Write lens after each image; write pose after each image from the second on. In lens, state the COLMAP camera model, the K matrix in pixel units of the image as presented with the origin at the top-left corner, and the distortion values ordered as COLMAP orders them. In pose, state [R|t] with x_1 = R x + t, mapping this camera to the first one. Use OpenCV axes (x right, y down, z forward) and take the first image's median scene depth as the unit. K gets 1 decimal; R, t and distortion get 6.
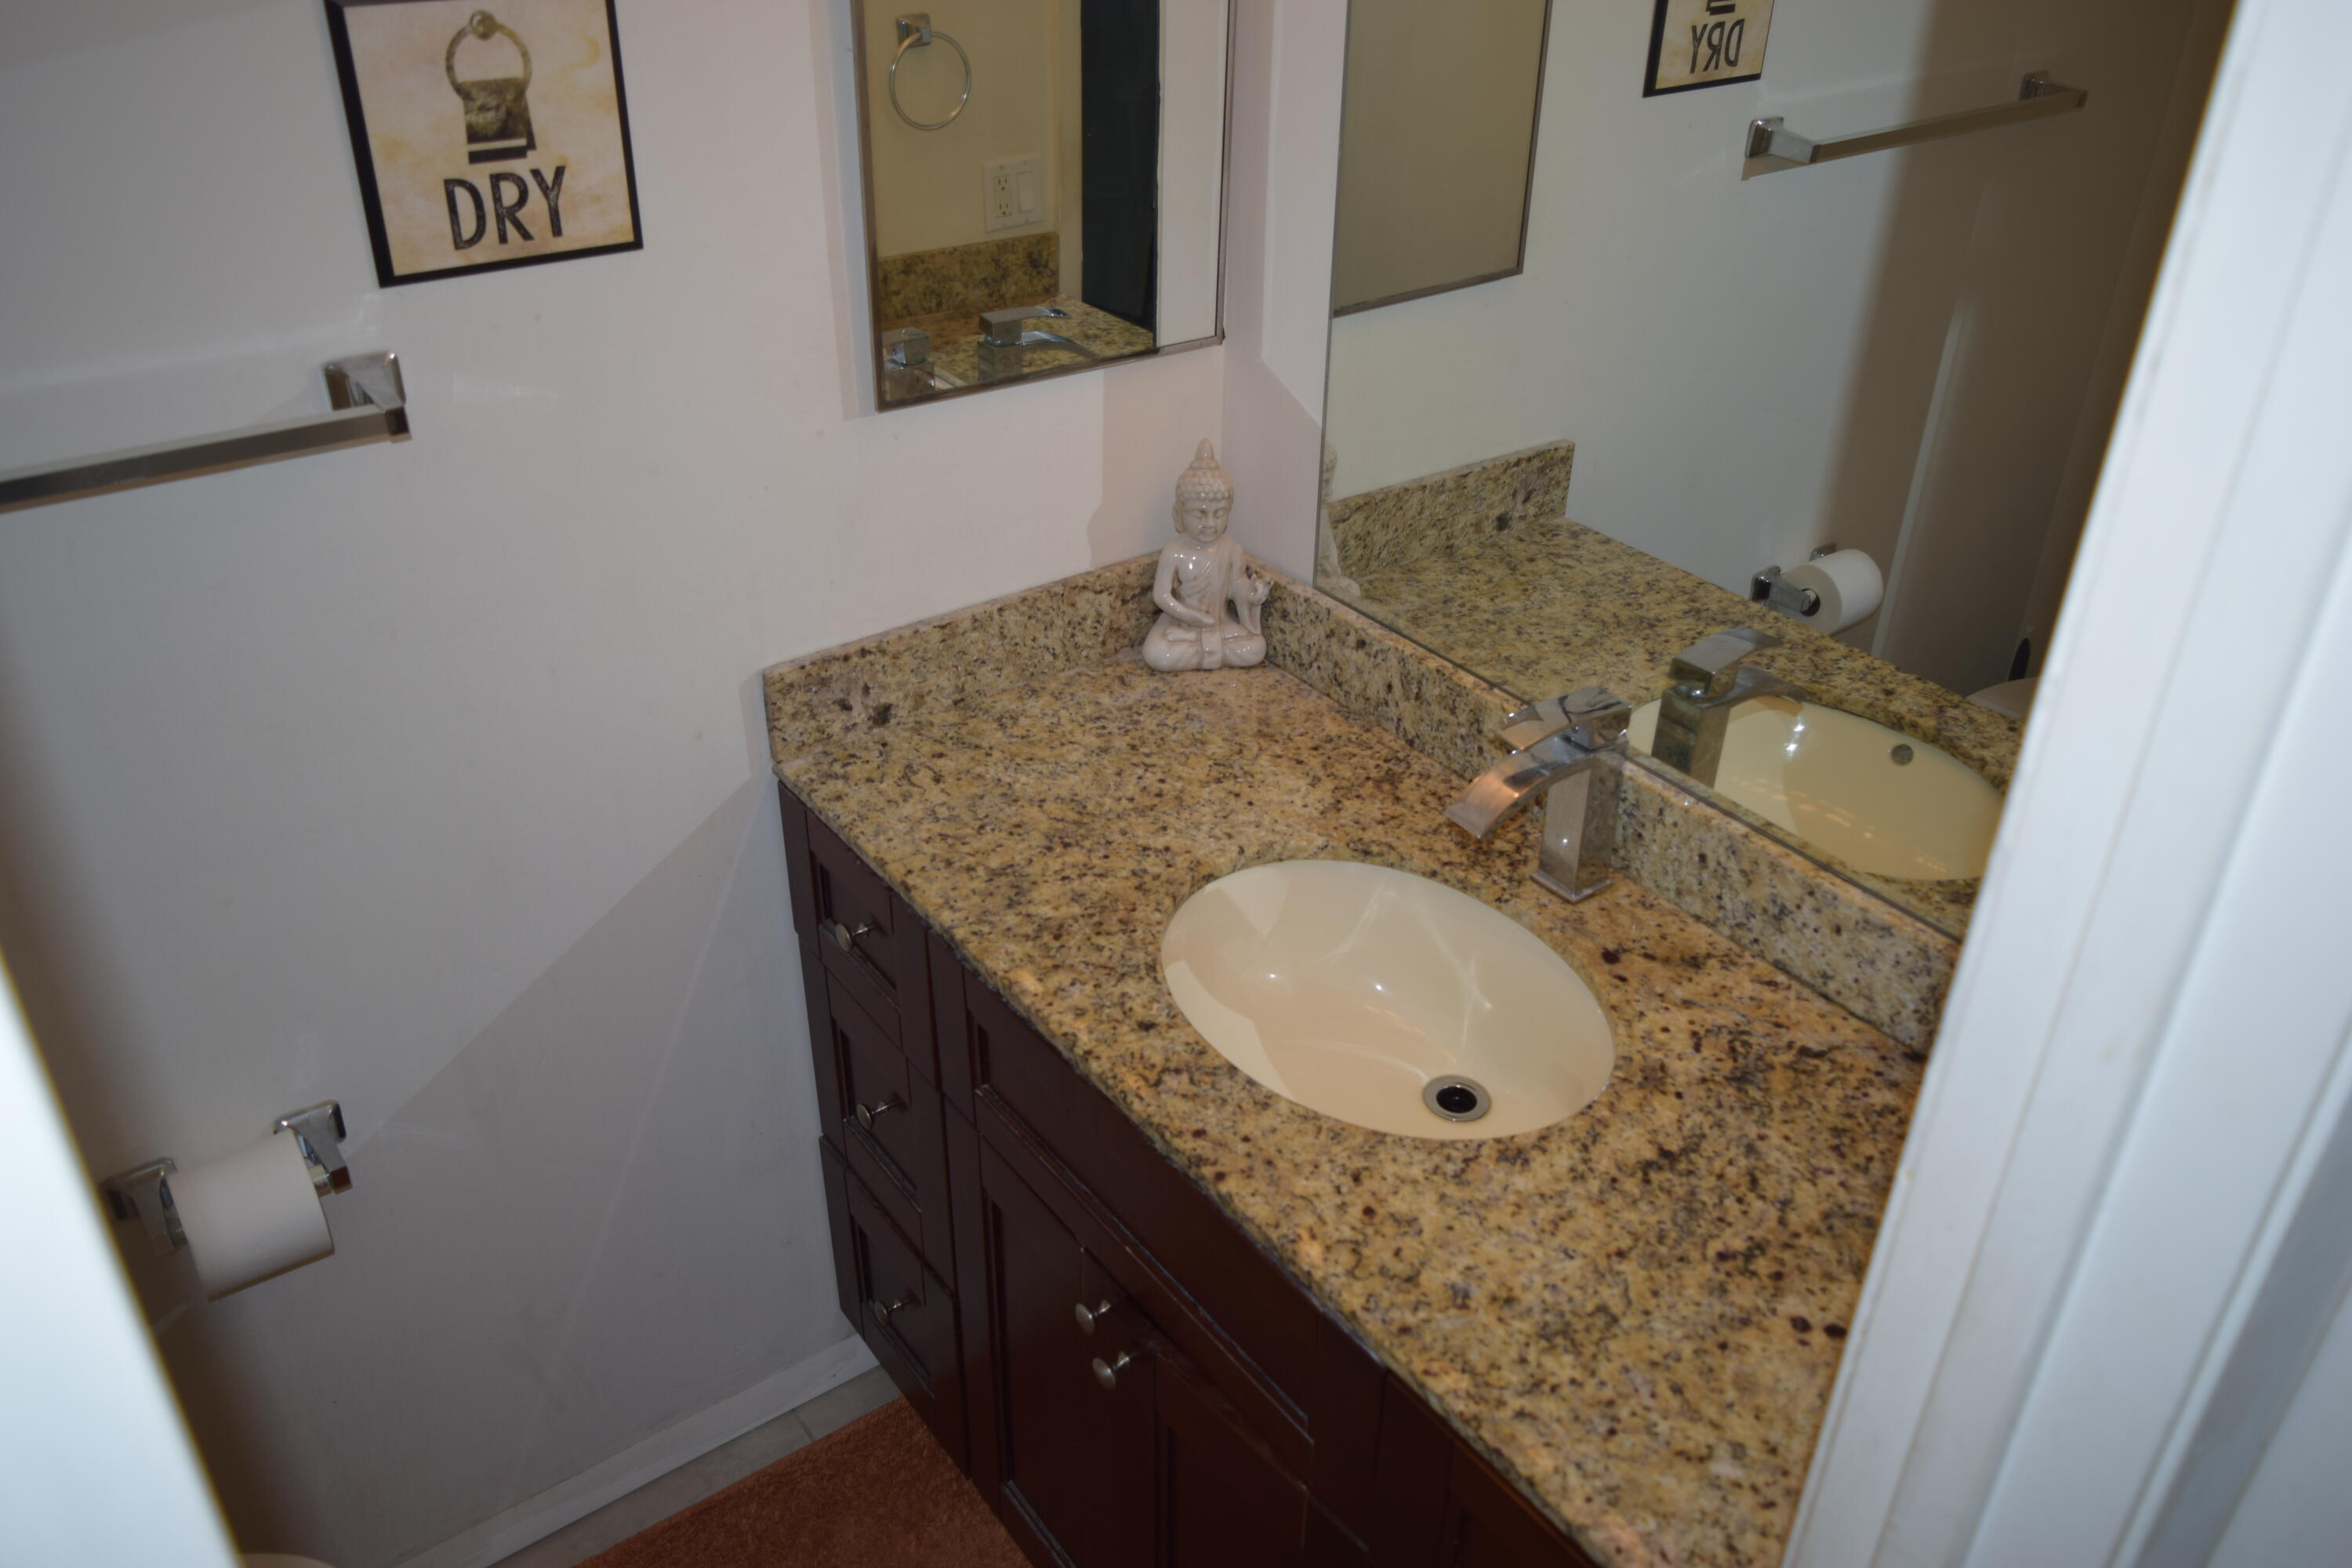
lens RADIAL K [[1822.2, 0, 1178.9], [0, 1822.2, 776.1], [0, 0, 1]] dist [-0.022061, 0.011542]
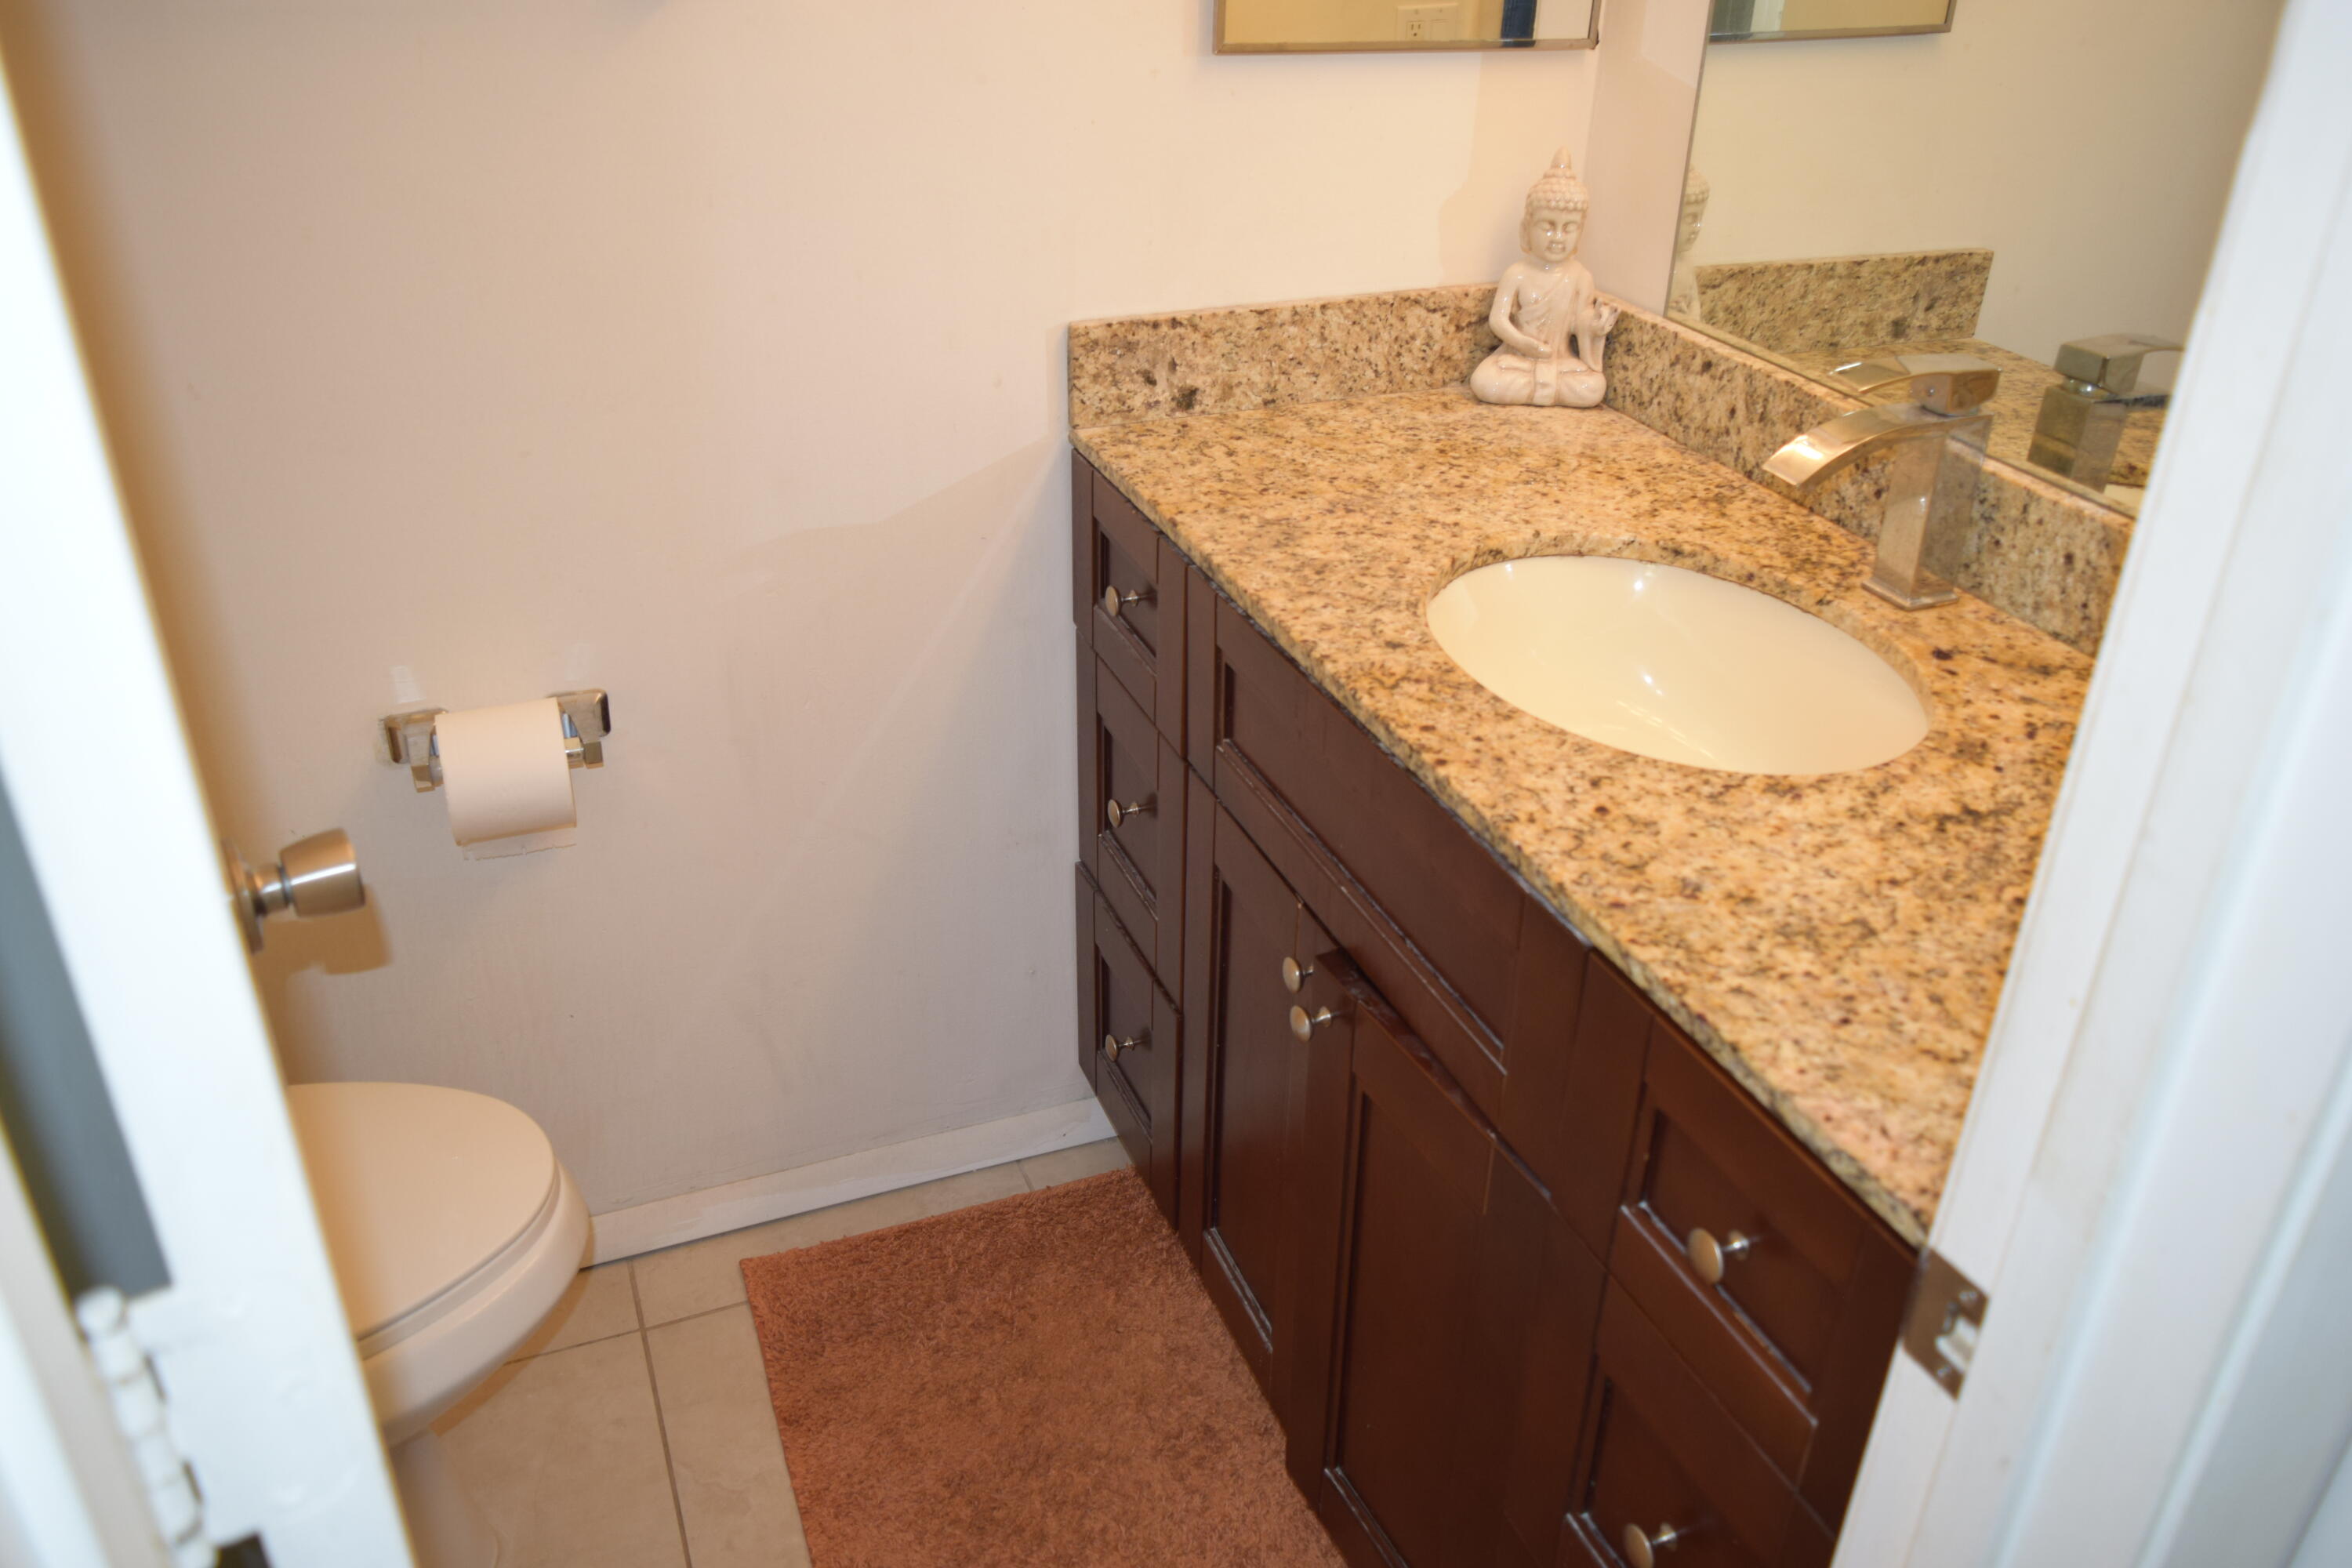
lens RADIAL K [[1822.2, 0, 1178.9], [0, 1822.2, 776.1], [0, 0, 1]] dist [-0.022061, 0.011542]
pose [[0.968630, 0.123896, -0.215420, 0.074621], [-0.132937, 0.990731, -0.027938, 0.218507], [0.209962, 0.055699, 0.976122, 0.077026]]
